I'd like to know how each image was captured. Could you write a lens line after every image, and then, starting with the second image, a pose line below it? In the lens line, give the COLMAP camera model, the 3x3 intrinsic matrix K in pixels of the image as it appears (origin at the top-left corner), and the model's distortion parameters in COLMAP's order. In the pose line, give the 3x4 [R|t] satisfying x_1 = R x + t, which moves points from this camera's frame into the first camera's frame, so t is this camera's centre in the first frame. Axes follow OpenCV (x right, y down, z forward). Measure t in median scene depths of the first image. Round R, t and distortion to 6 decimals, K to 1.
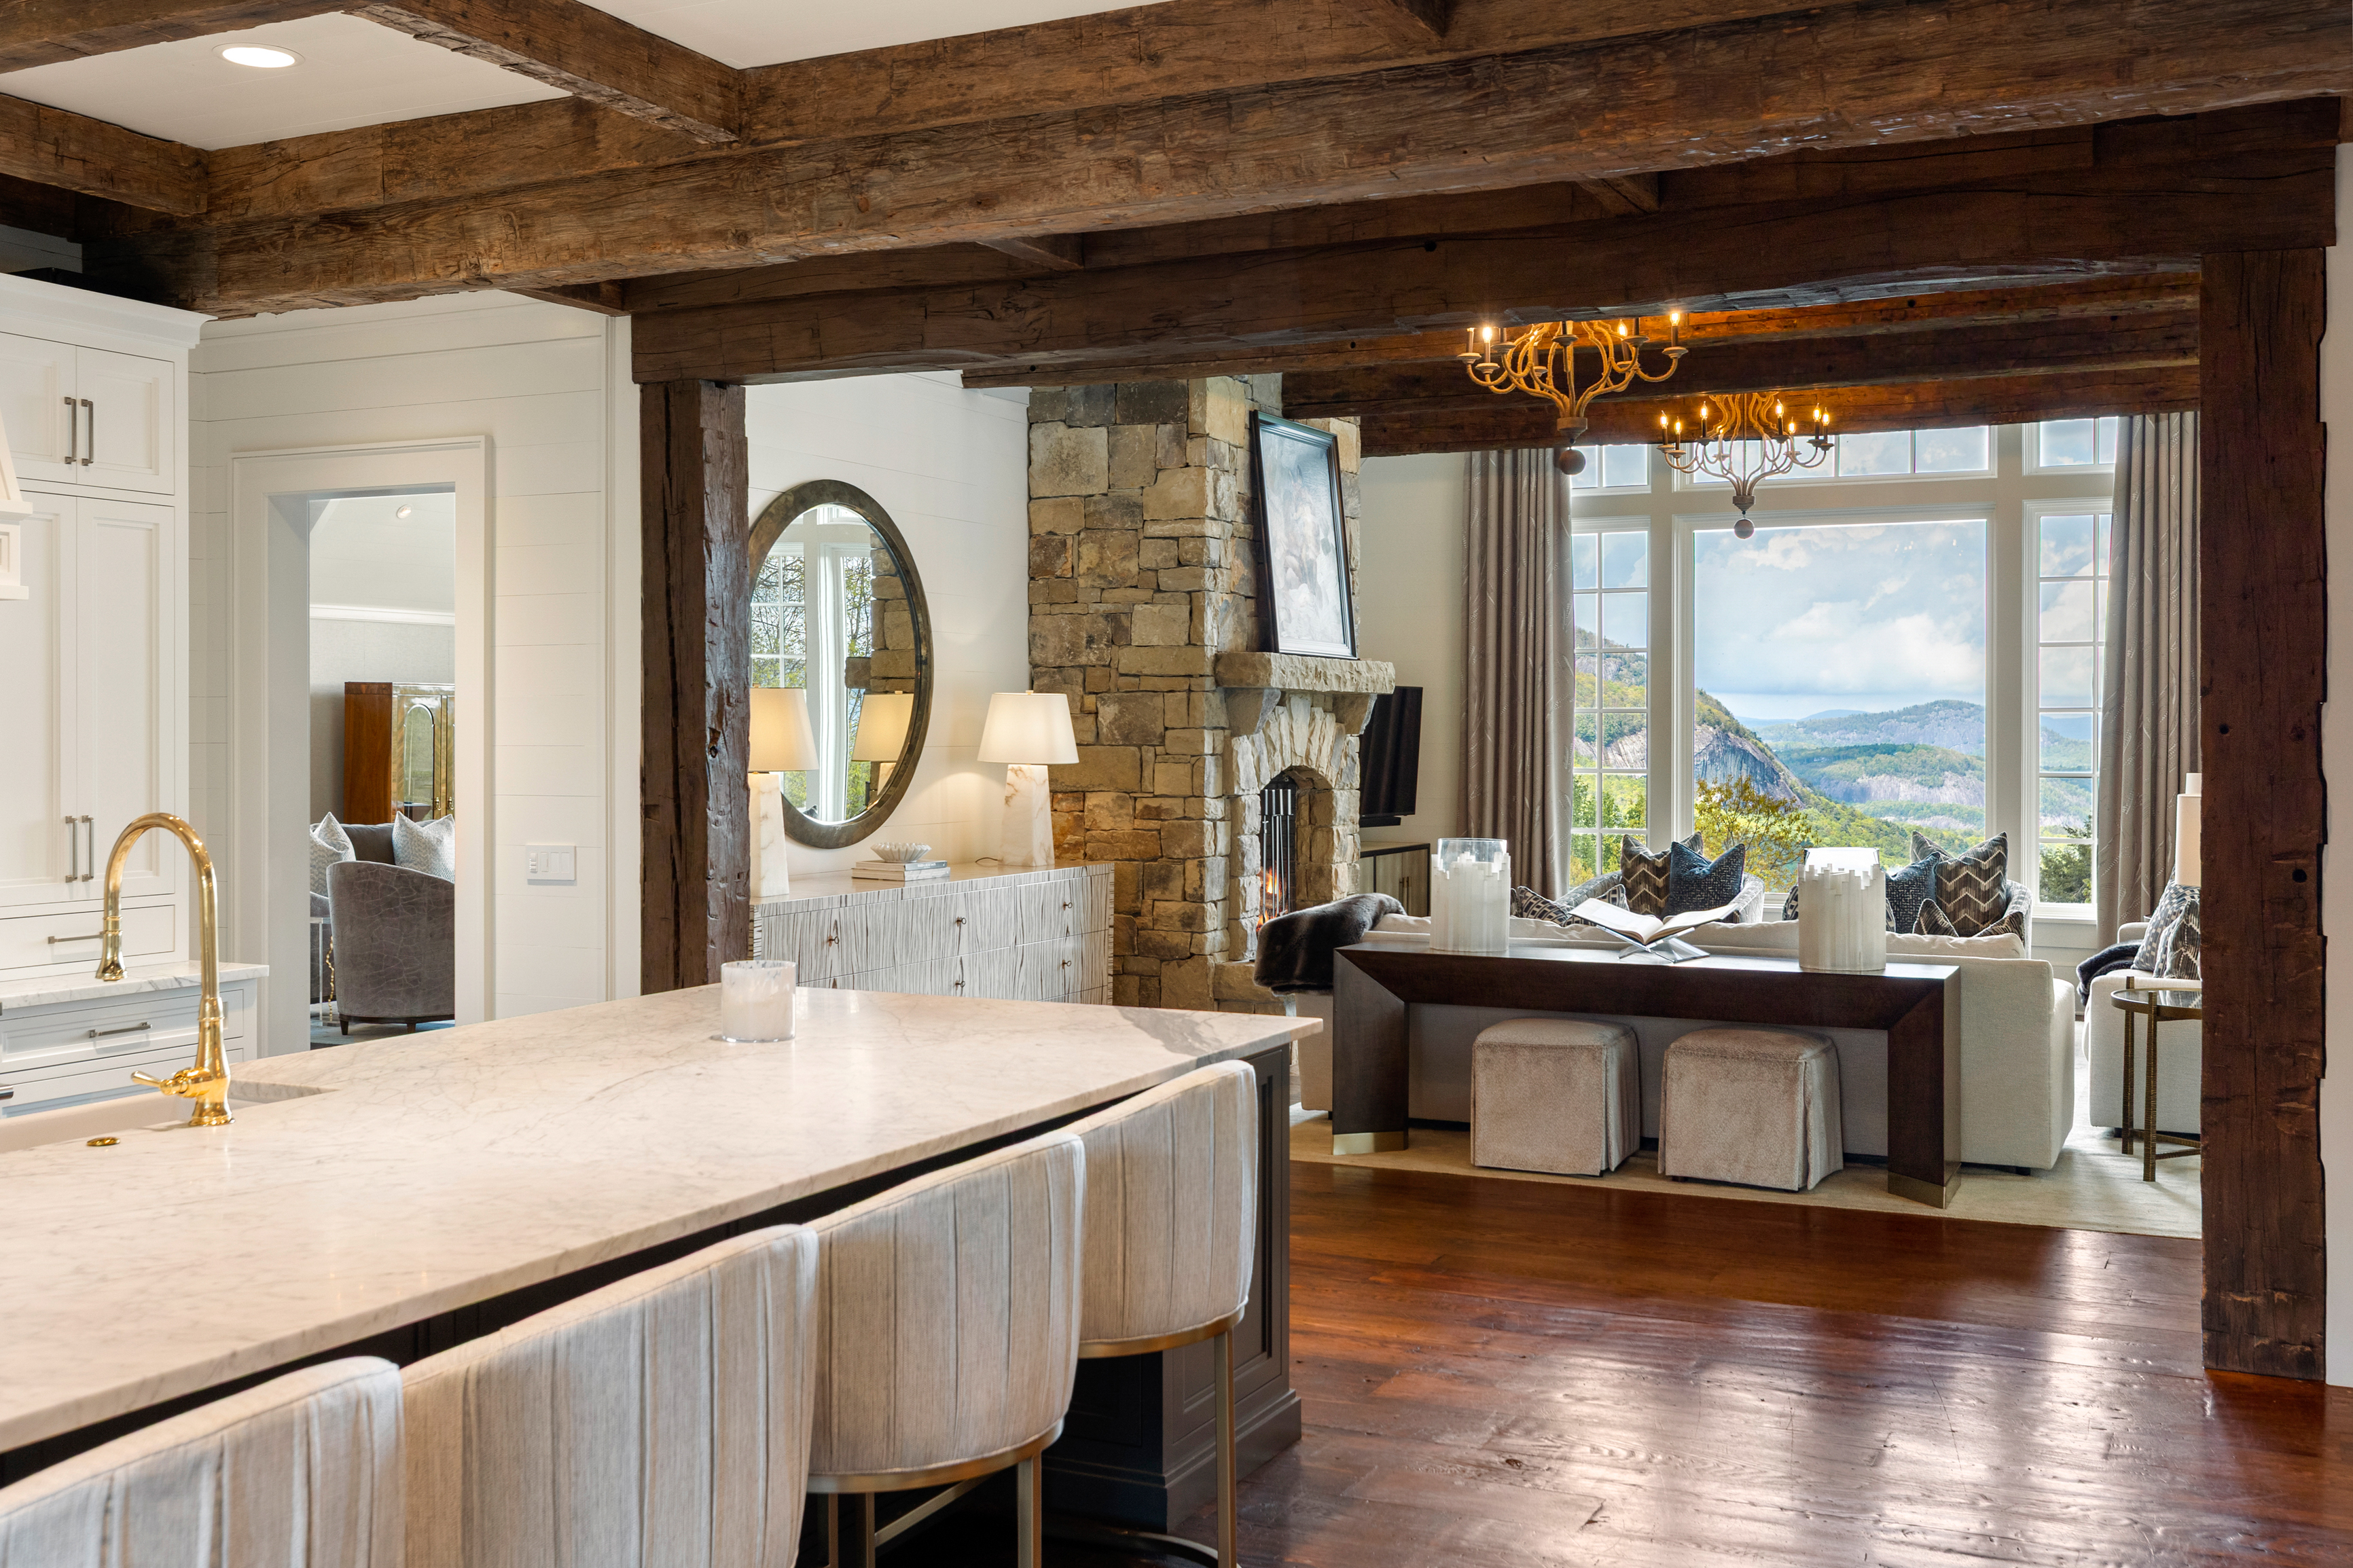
lens RADIAL K [[2269.6, 0, 1164.7], [0, 2269.6, 744.5], [0, 0, 1]] dist [0.002378, 0.000000]
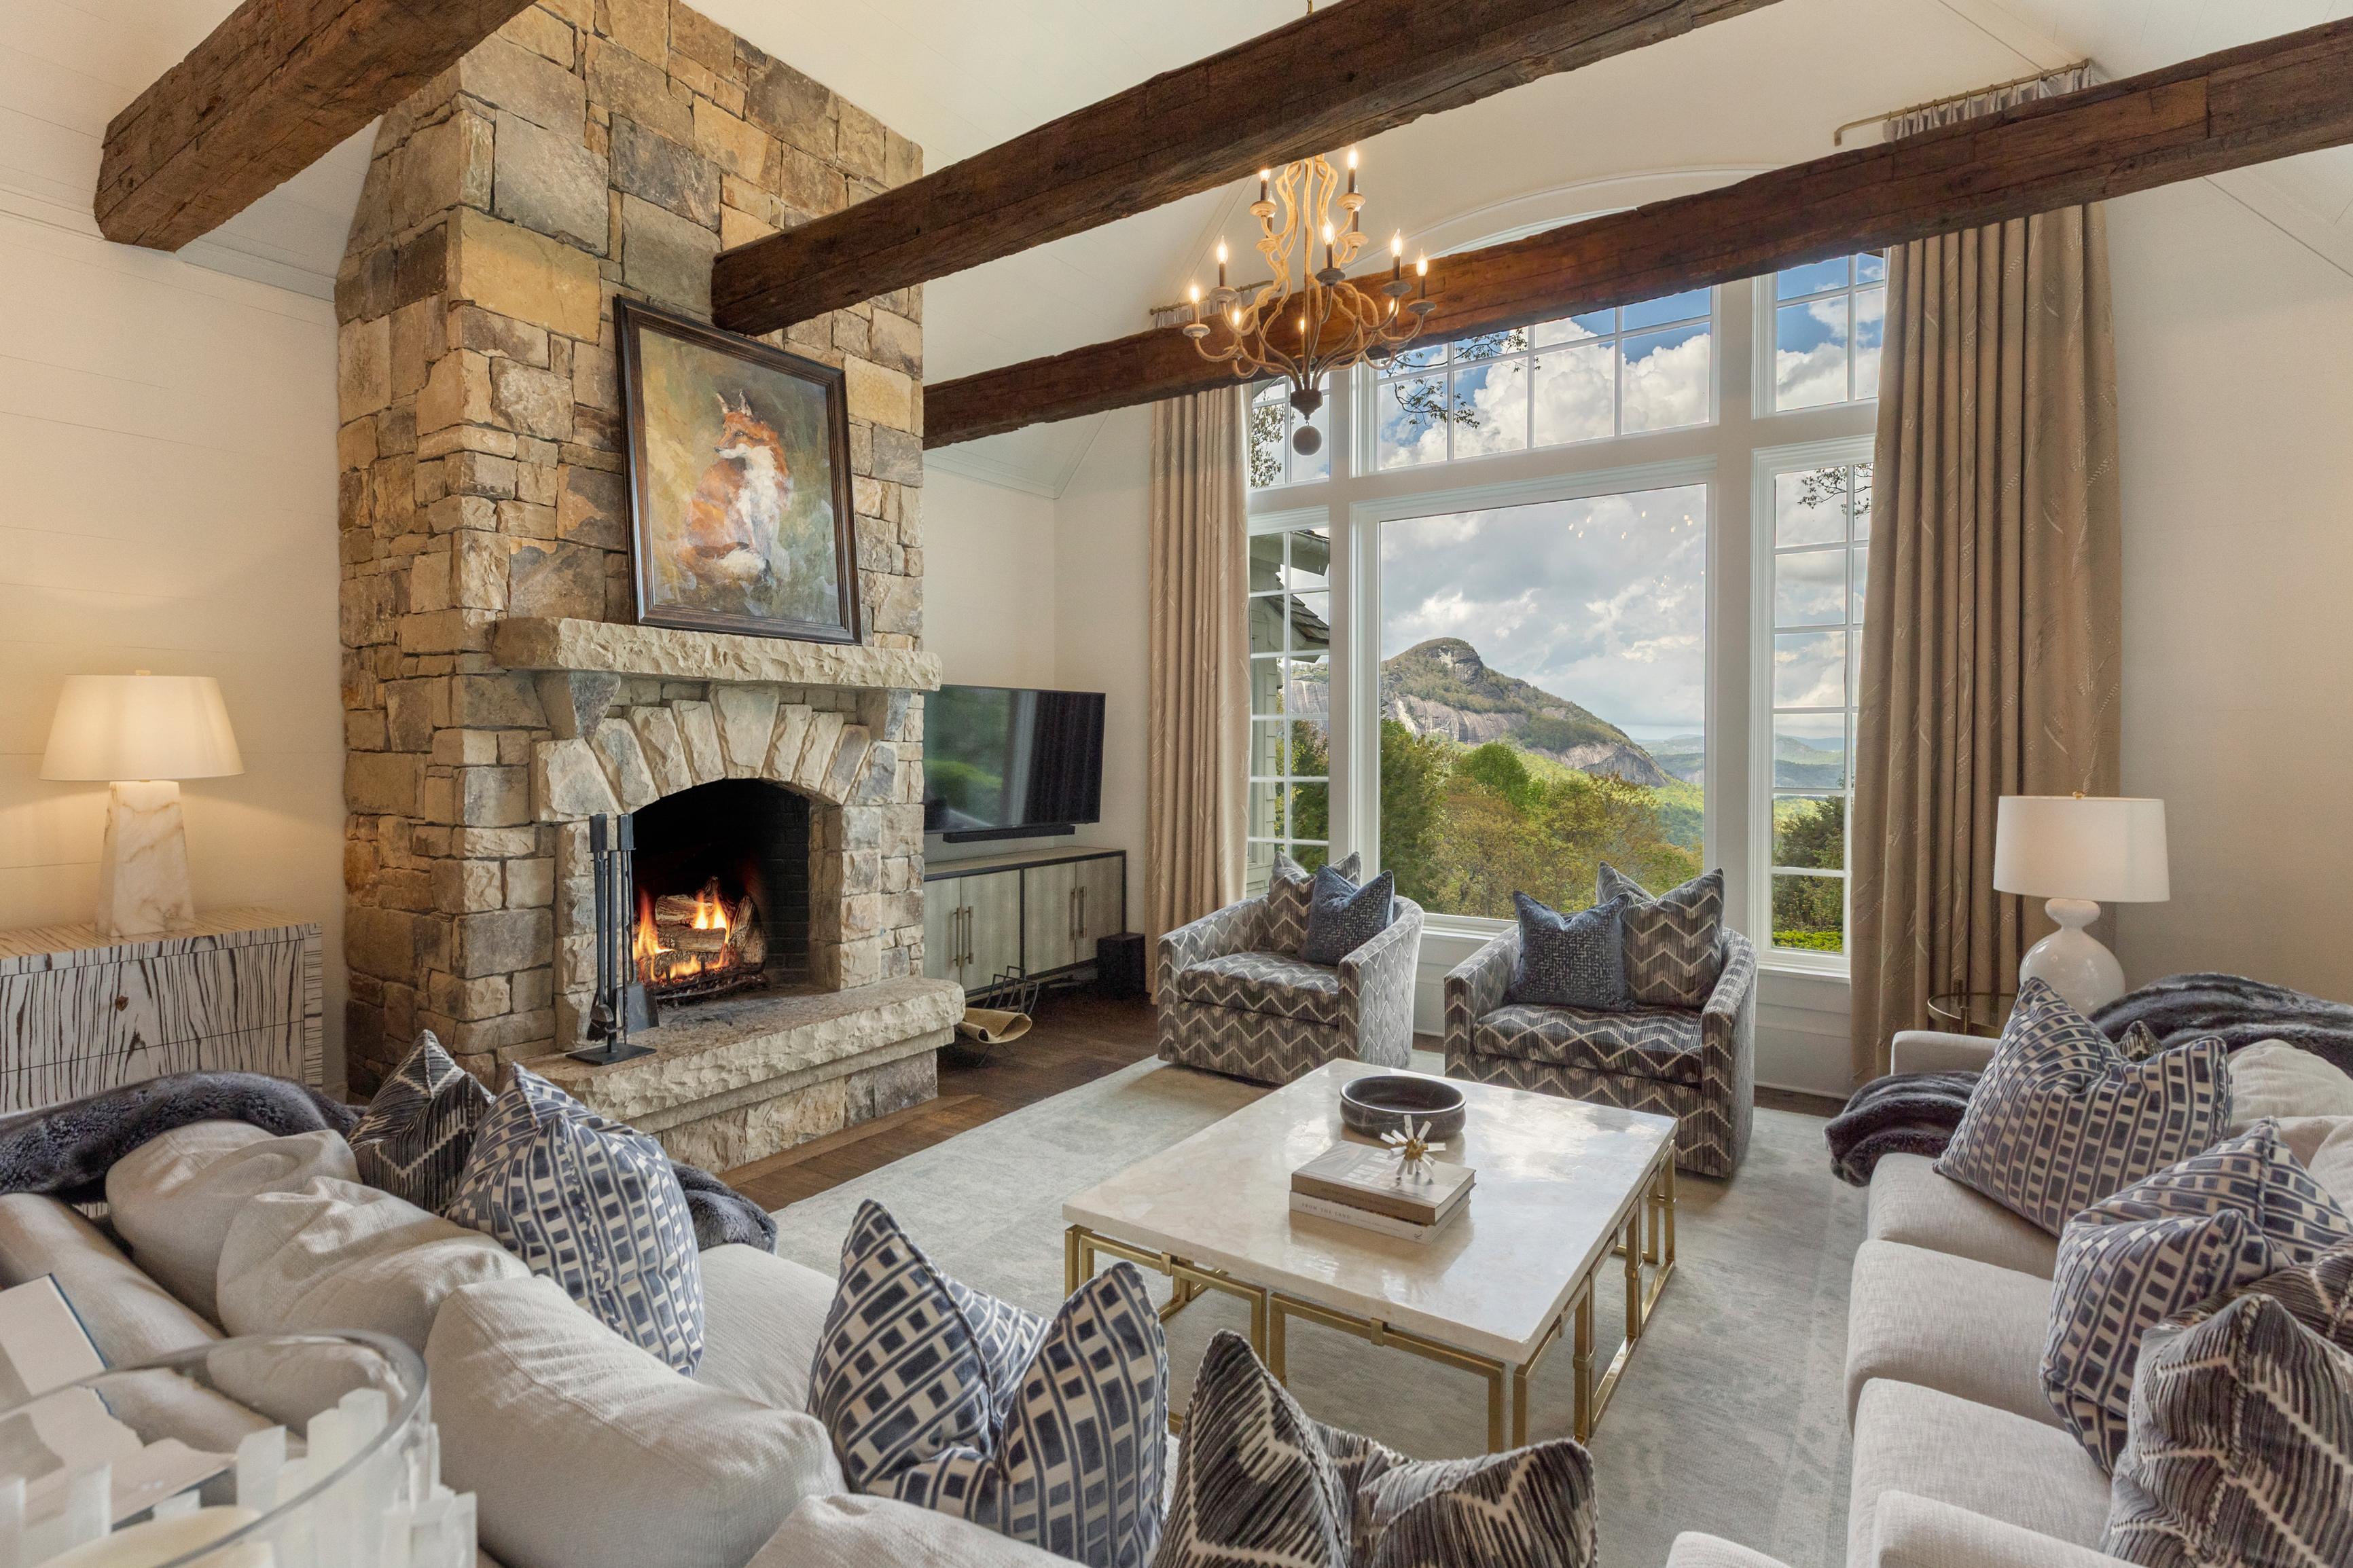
lens RADIAL K [[1071.5, 0, 1184.3], [0, 1071.5, 758.2], [0, 0, 1]] dist [0.002292, 0.000122]
pose [[0.988452, 0.002469, -0.151511, 0.331563], [-0.001547, 0.999980, 0.006203, -0.000200], [0.151524, -0.005897, 0.988436, 0.830102]]
